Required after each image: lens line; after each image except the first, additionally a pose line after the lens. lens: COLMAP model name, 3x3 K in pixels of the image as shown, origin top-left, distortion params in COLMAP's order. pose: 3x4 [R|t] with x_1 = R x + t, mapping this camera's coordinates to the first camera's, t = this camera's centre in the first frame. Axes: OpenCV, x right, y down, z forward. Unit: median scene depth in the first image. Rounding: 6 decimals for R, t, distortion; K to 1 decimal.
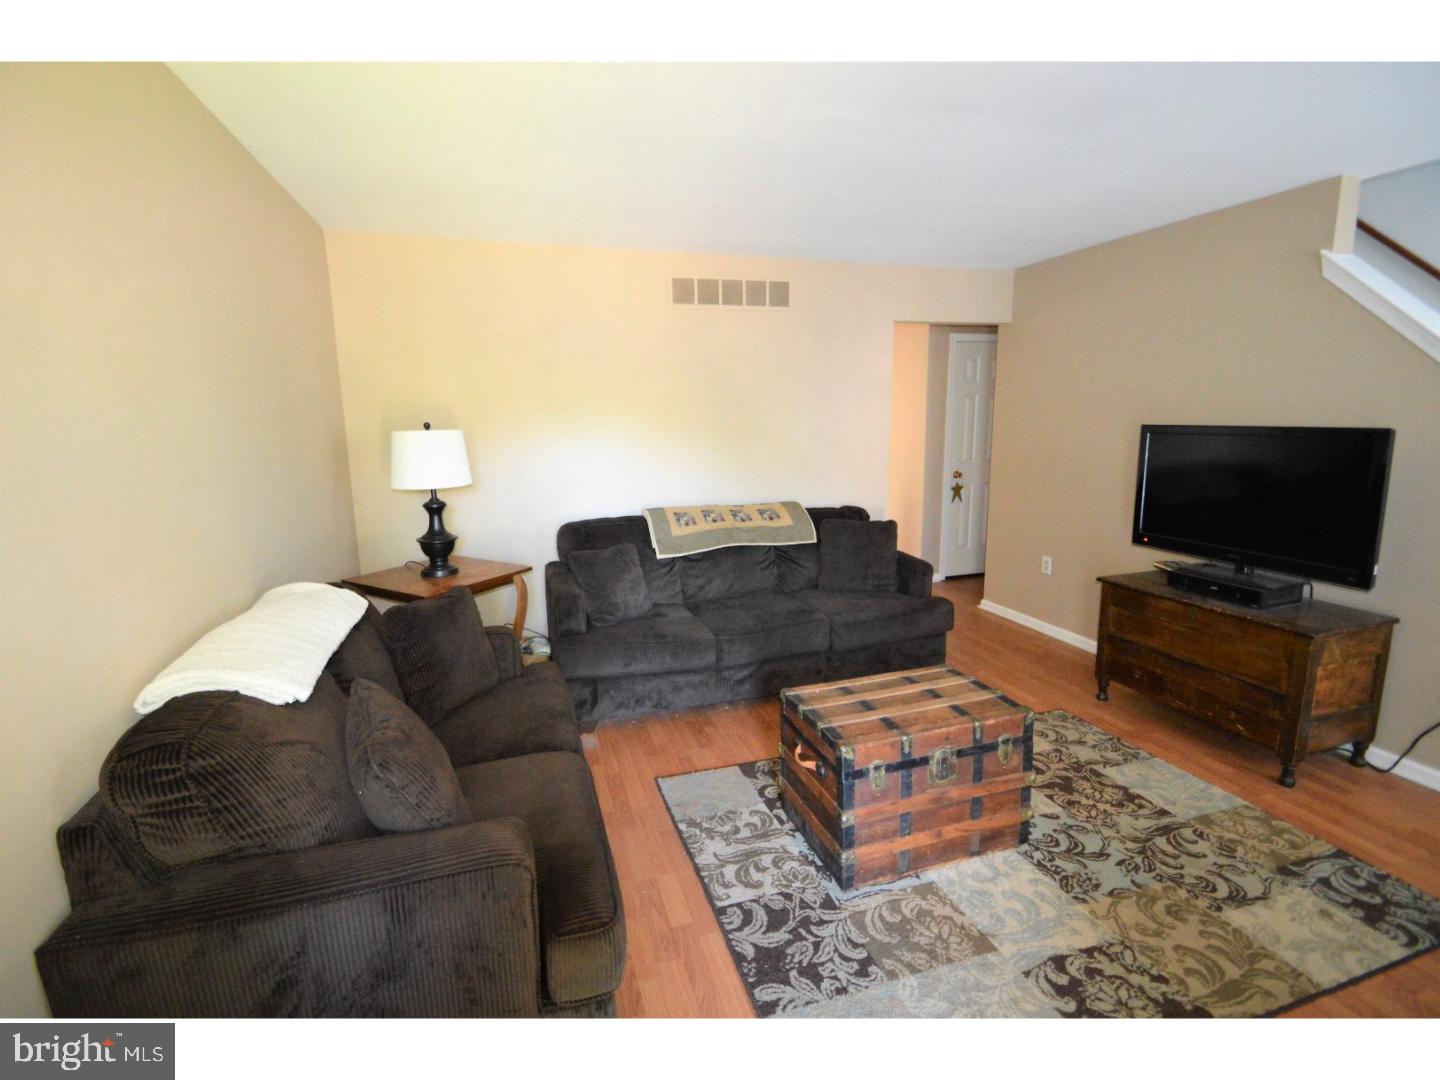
lens RADIAL K [[652.5, 0, 715.9], [0, 652.5, 525.4], [0, 0, 1]] dist [0.011380, -0.001689]
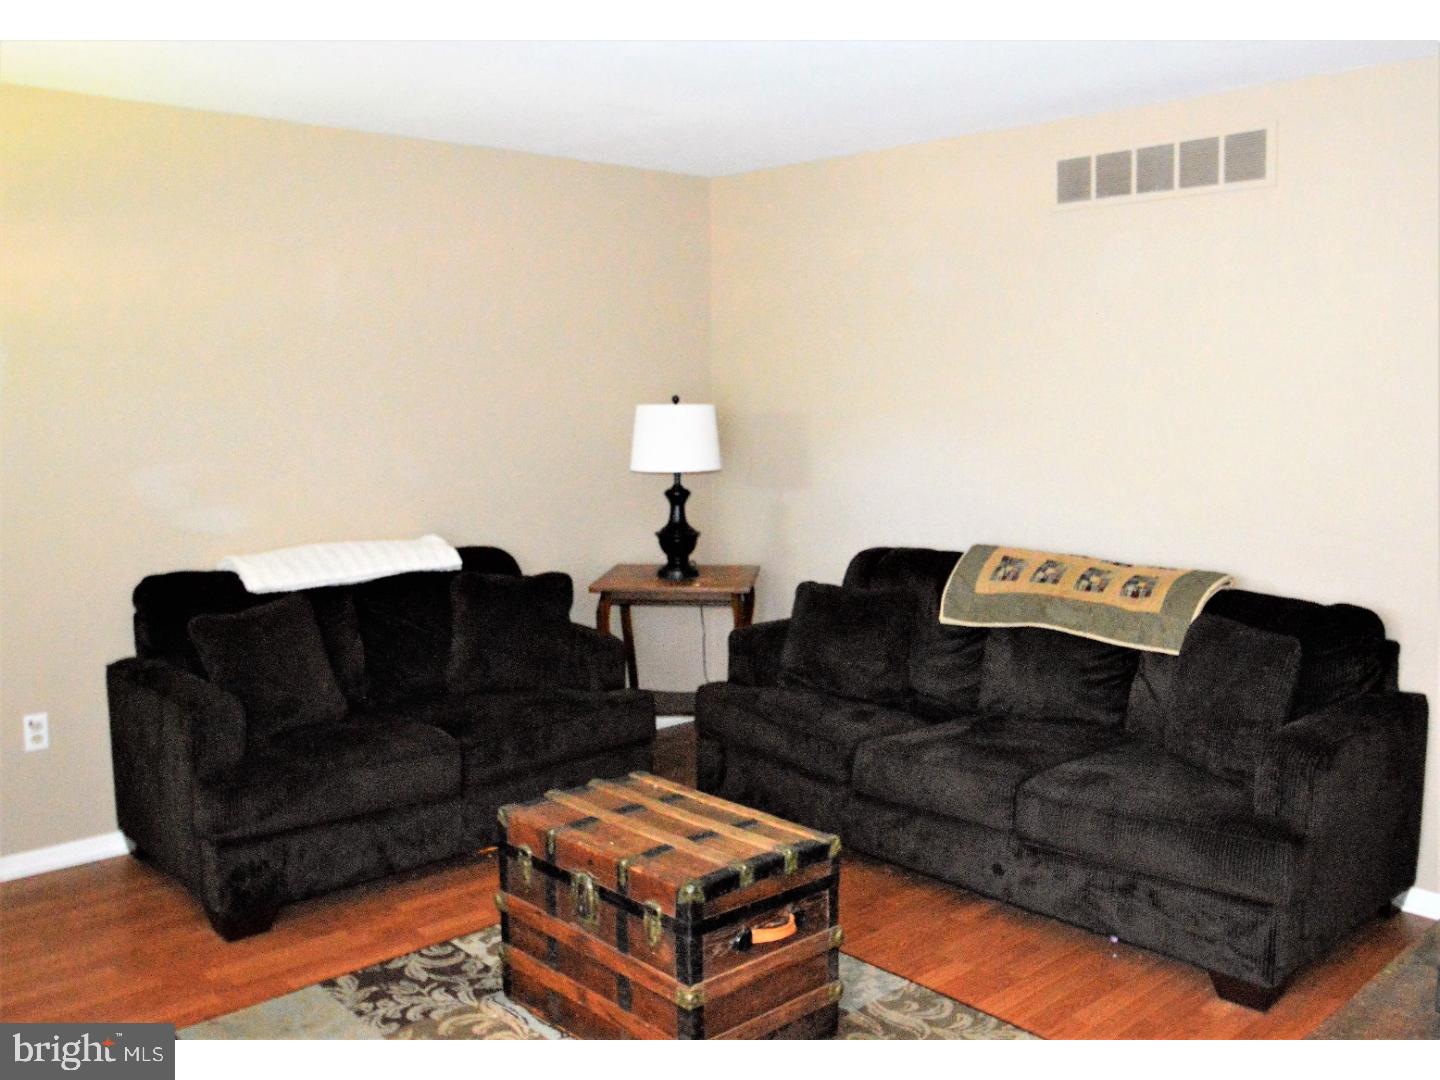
lens RADIAL K [[1298.9, 0, 719.4], [0, 1298.9, 544.0], [0, 0, 1]] dist [-0.043994, -0.007481]
pose [[0.422084, 0.128868, -0.897350, 1.461462], [-0.157858, 0.985171, 0.067229, -0.114350], [0.892707, 0.113278, 0.436168, 0.432068]]
